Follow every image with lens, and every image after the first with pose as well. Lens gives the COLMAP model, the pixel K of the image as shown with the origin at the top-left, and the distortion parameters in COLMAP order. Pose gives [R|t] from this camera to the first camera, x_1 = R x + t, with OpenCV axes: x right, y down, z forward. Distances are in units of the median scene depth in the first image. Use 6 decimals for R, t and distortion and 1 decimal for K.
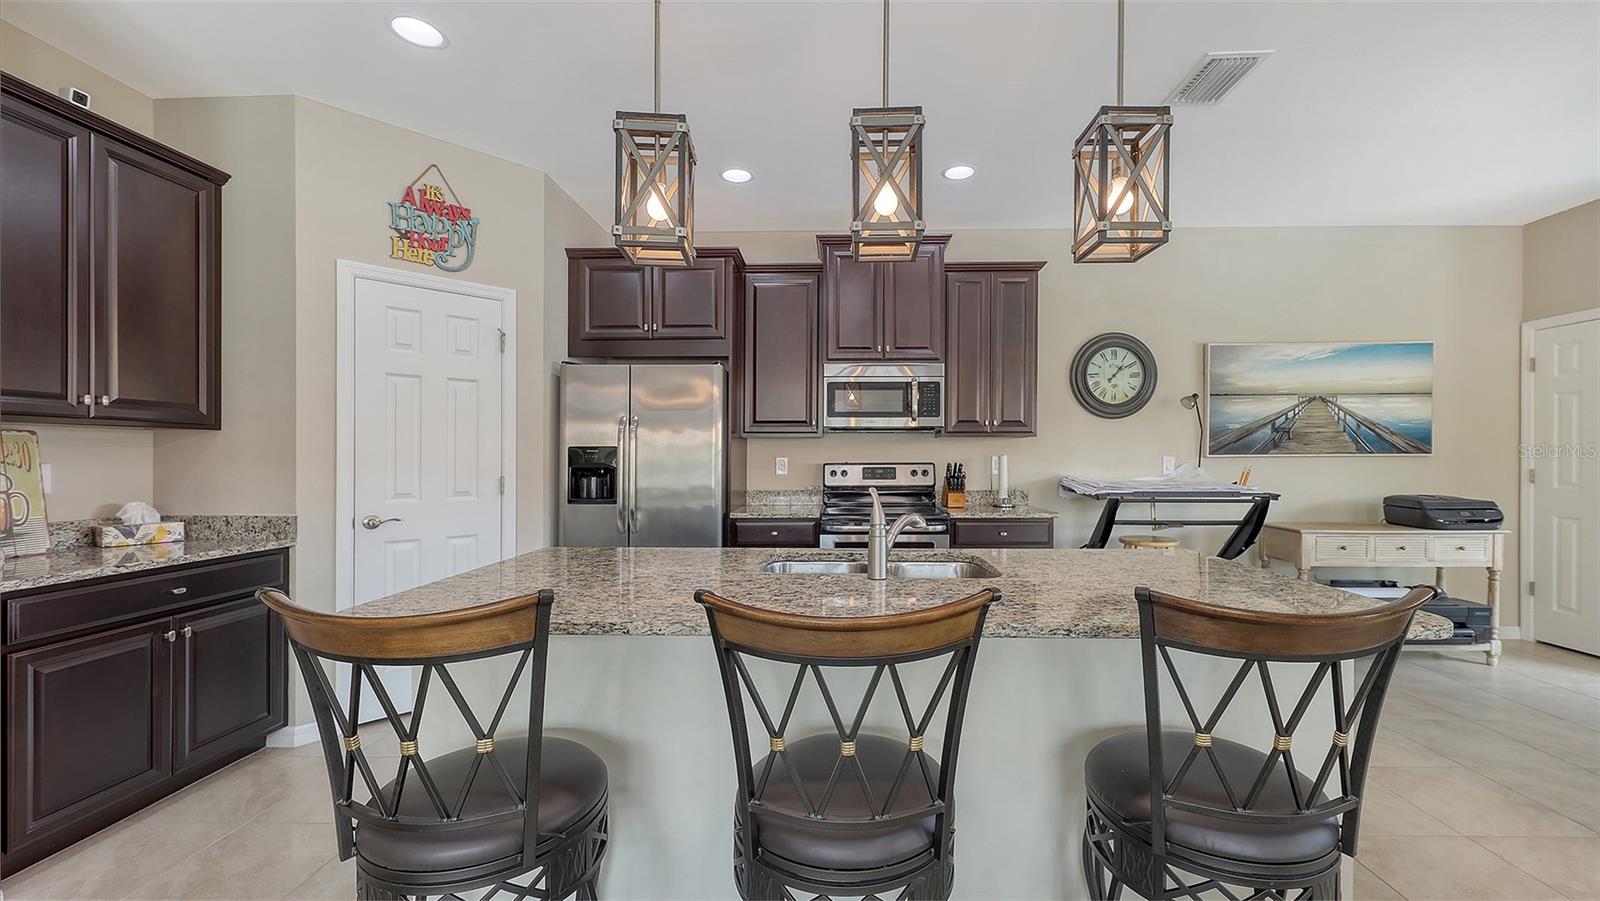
lens RADIAL K [[623.1, 0, 822.4], [0, 623.1, 458.9], [0, 0, 1]] dist [0.000738, -0.000004]
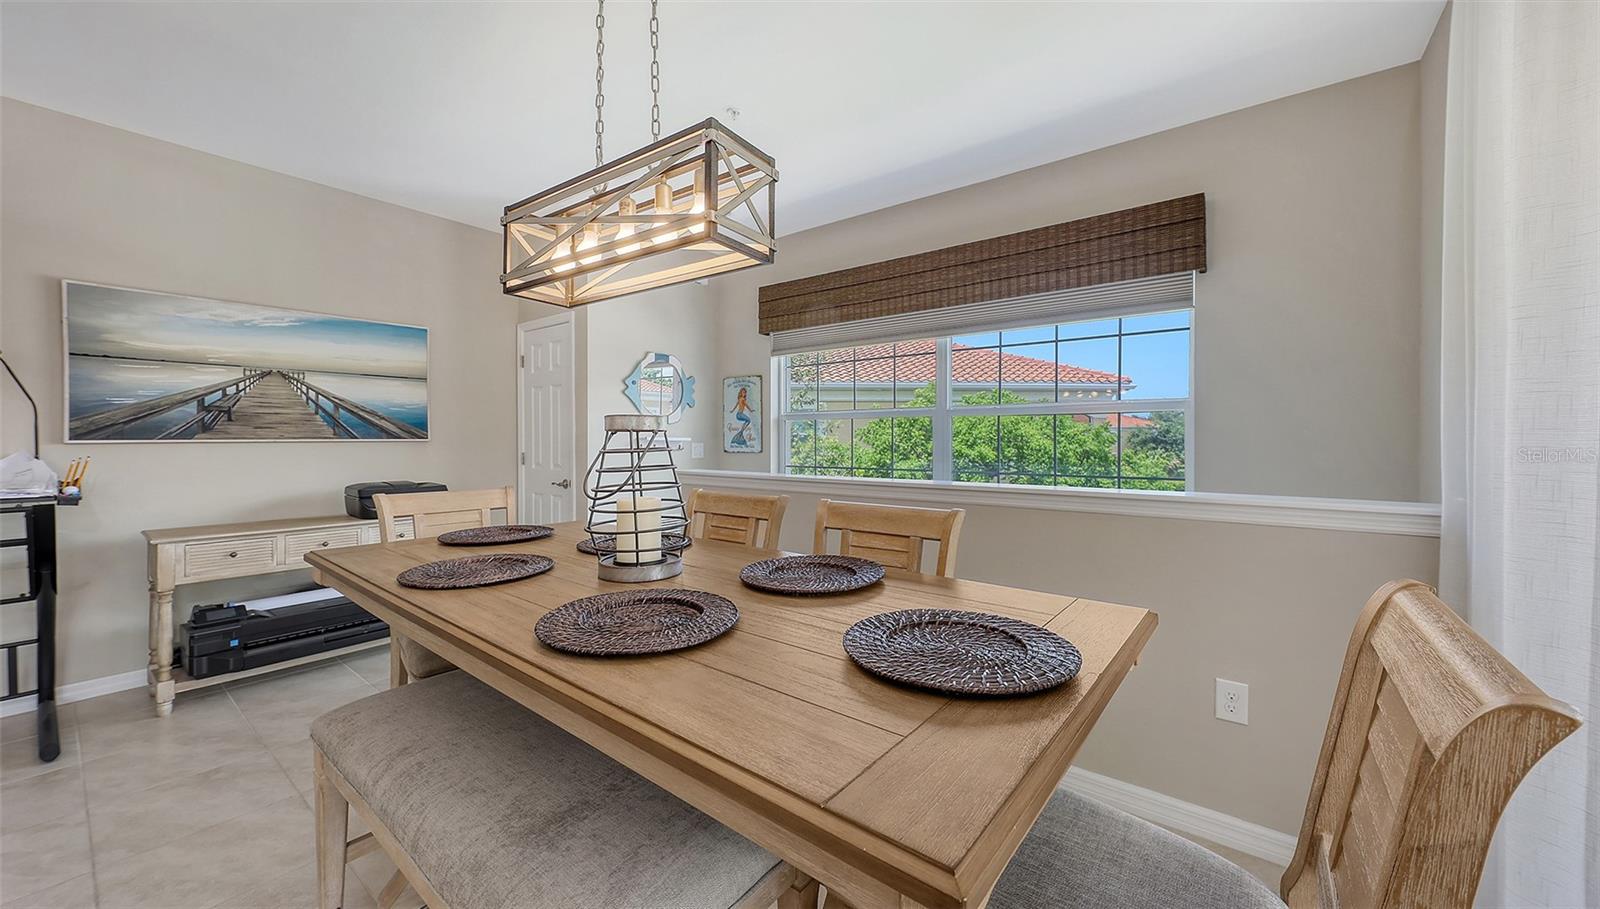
lens RADIAL K [[574.1, 0, 805.6], [0, 574.1, 449.5], [0, 0, 1]] dist [0.001869, -0.000064]
pose [[0.584657, -0.014392, 0.811153, 0.584265], [0.004075, 0.999882, 0.014803, -0.002606], [-0.811270, -0.005349, 0.584647, -0.040210]]
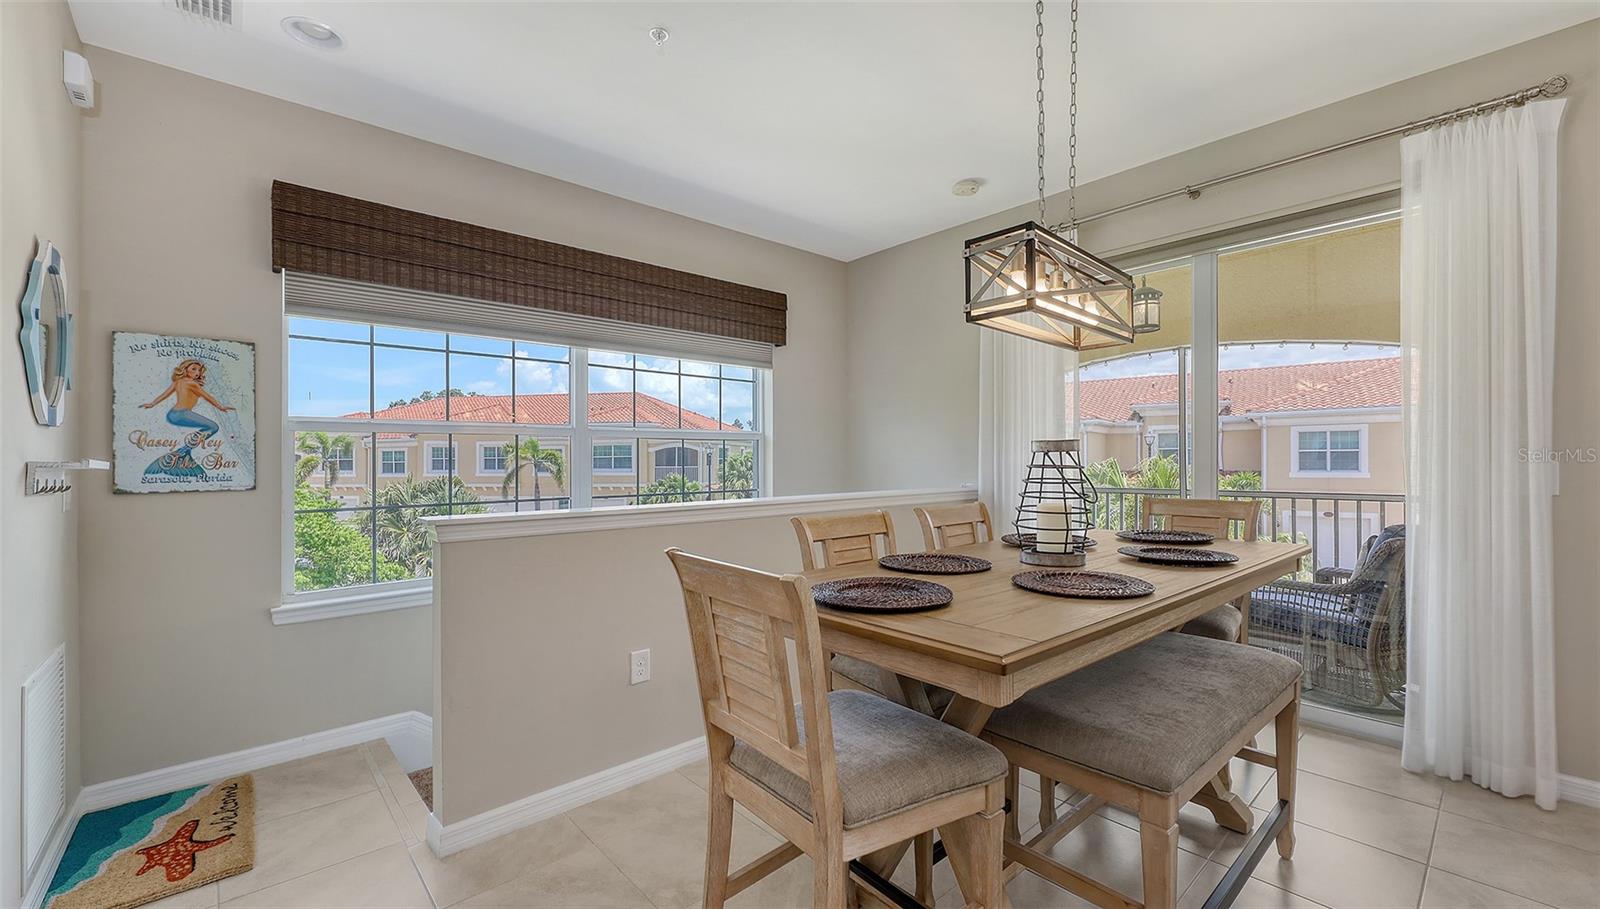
lens RADIAL K [[639.5, 0, 797.9], [0, 639.5, 463.0], [0, 0, 1]] dist [0.000313, -0.000050]
pose [[-0.688732, 0.004718, 0.725000, 0.586274], [0.013070, 0.999897, 0.005910, -0.004350], [-0.724898, 0.013546, -0.688723, 0.667567]]
